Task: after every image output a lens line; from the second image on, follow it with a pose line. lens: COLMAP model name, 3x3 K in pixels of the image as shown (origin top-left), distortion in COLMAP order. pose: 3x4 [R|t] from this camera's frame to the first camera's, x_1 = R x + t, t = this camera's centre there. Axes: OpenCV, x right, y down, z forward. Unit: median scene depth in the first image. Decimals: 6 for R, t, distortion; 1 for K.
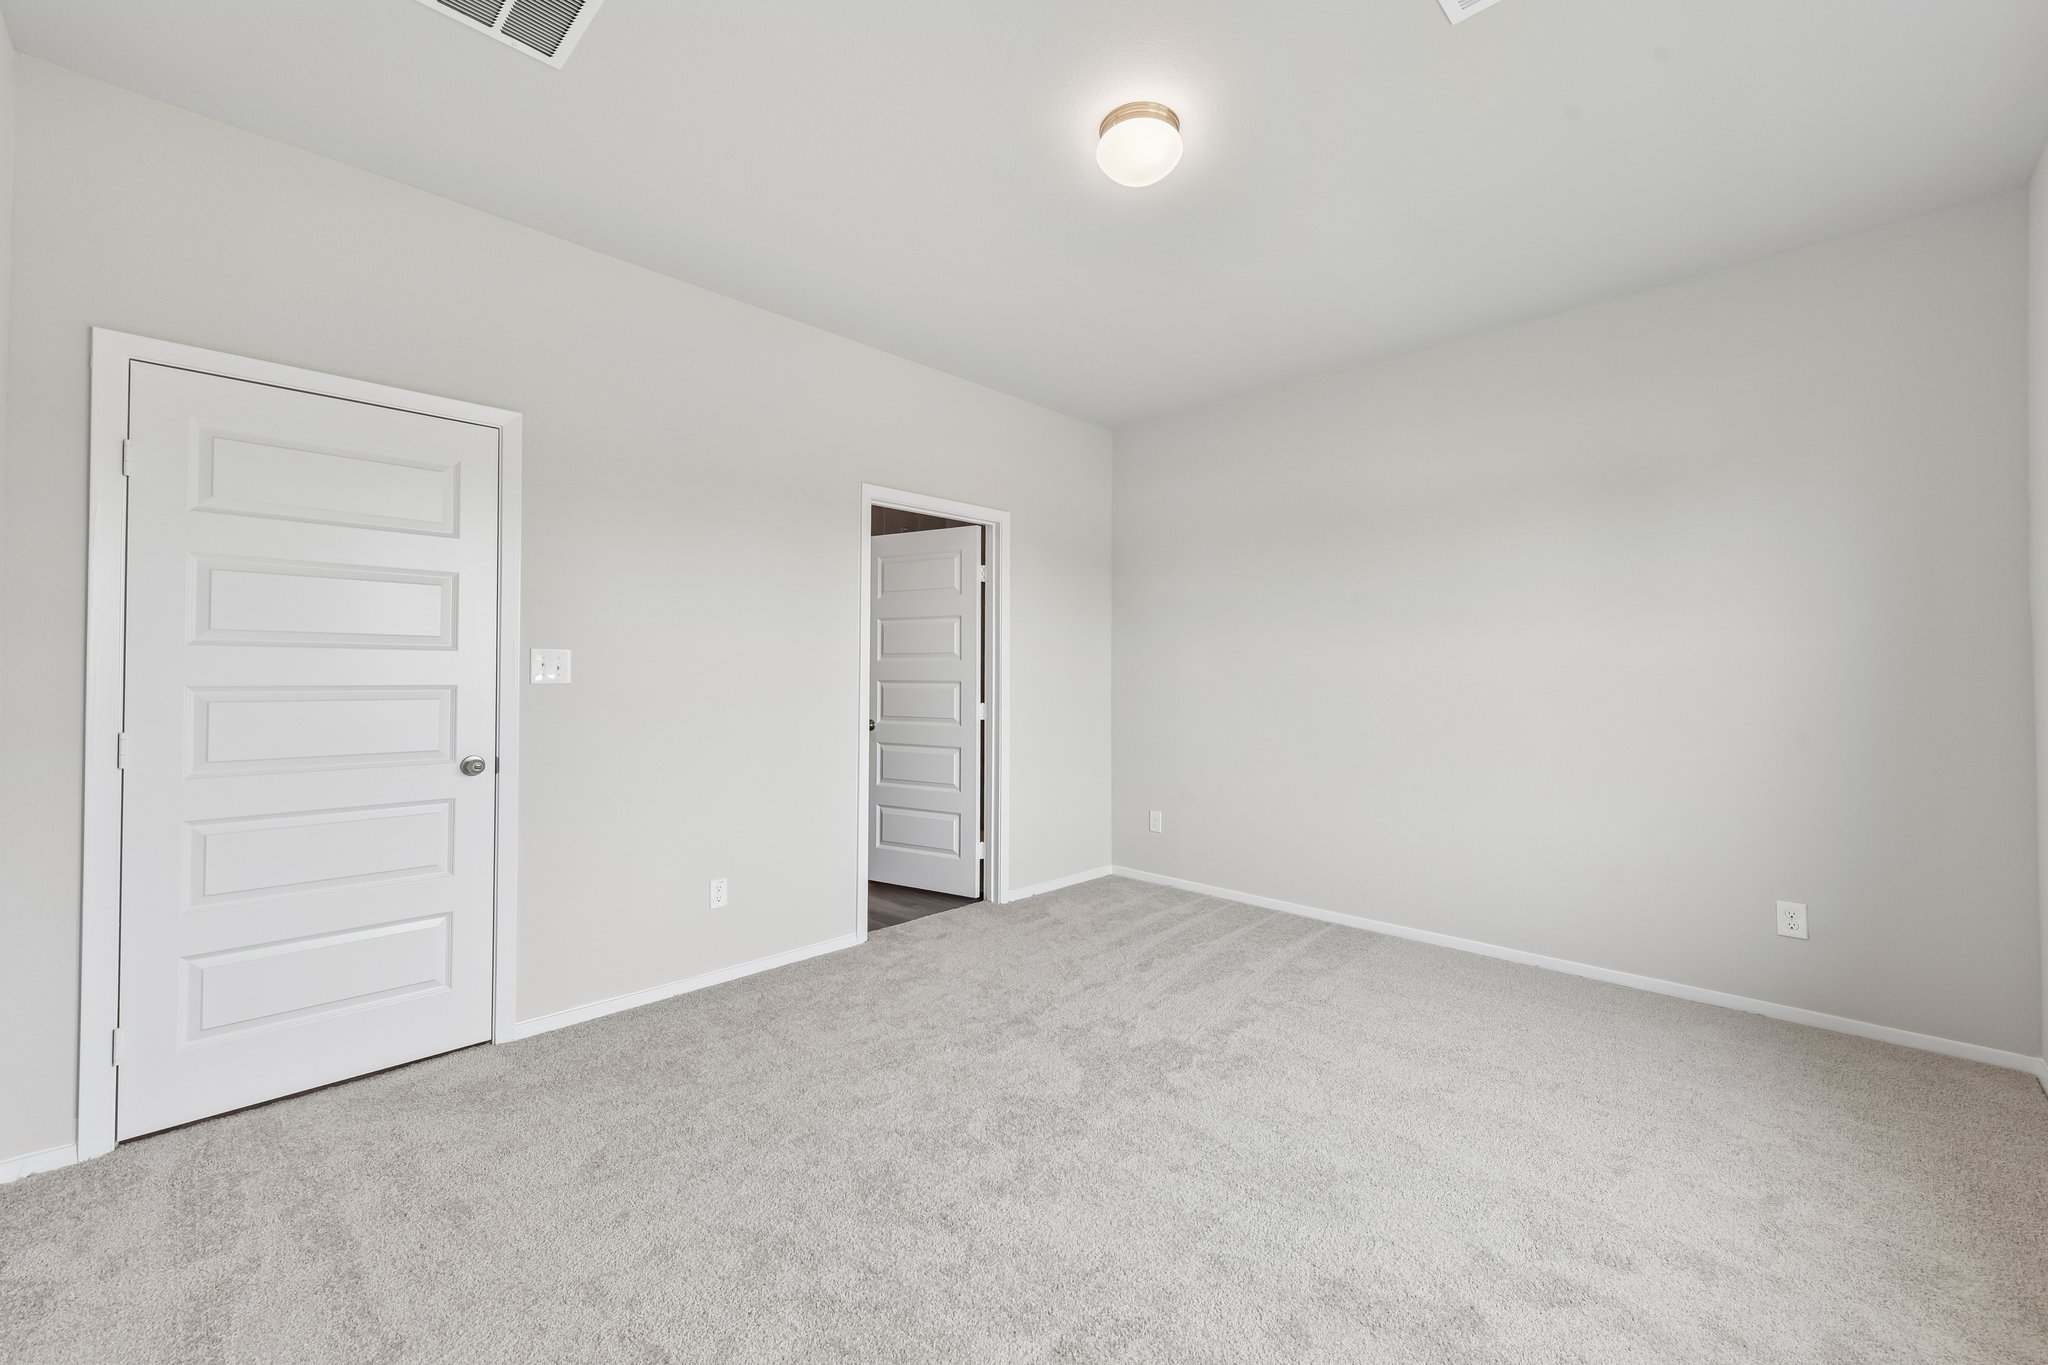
lens RADIAL K [[813.6, 0, 1044.0], [0, 813.6, 667.5], [0, 0, 1]] dist [0.000375, -0.000357]
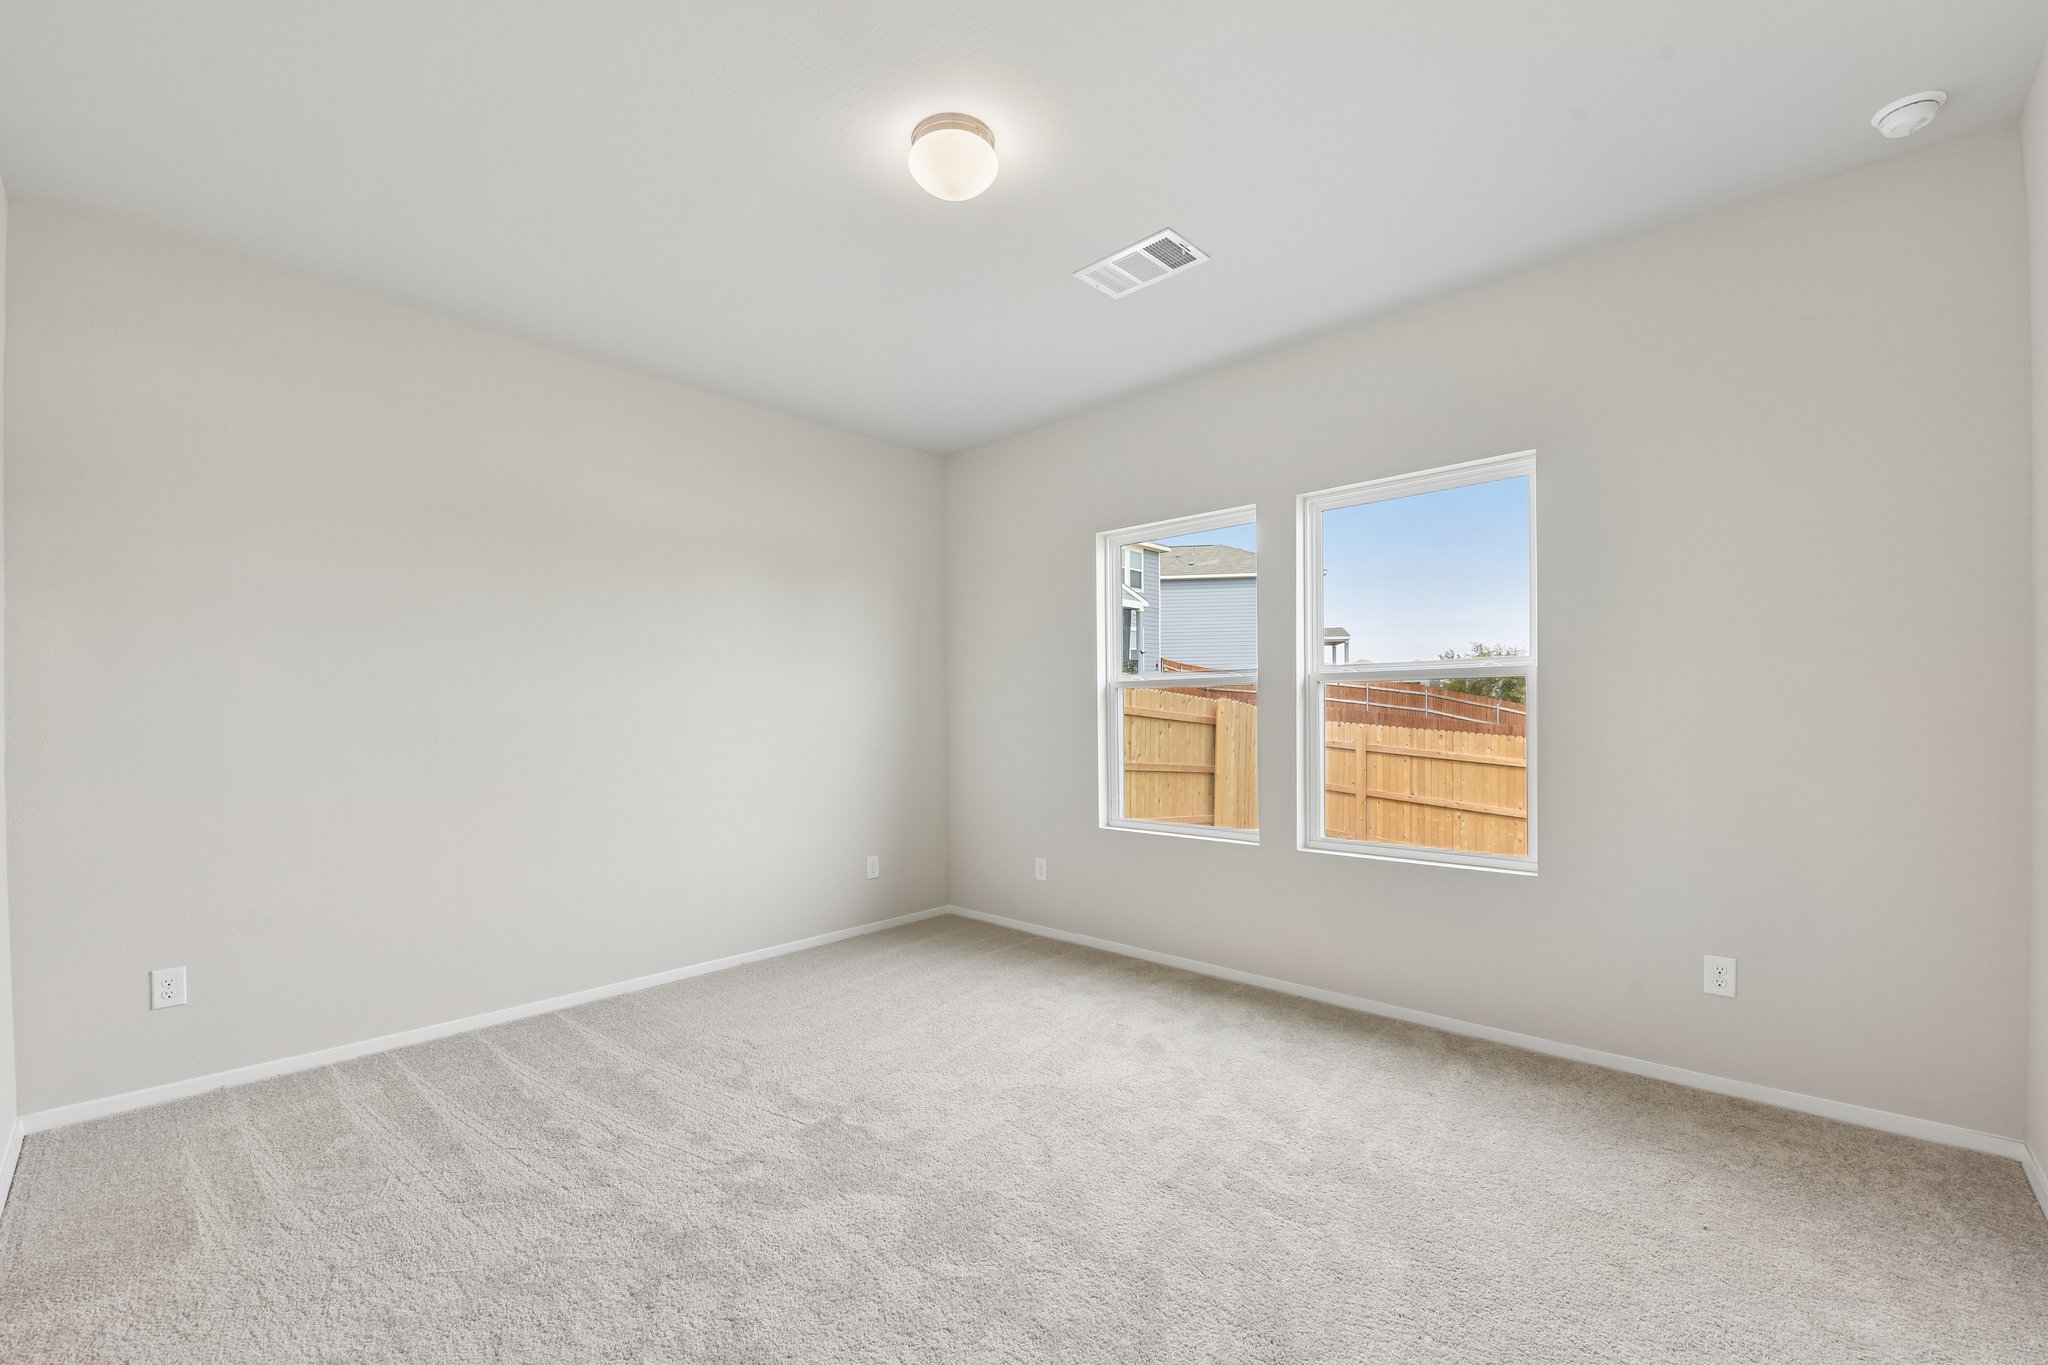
lens RADIAL K [[830.2, 0, 1029.8], [0, 830.2, 695.8], [0, 0, 1]] dist [-0.016328, -0.000171]
pose [[0.002684, 0.010723, 0.999939, -0.703314], [0.005144, 0.999929, -0.010737, 0.000931], [-0.999983, 0.005172, 0.002629, 0.719896]]
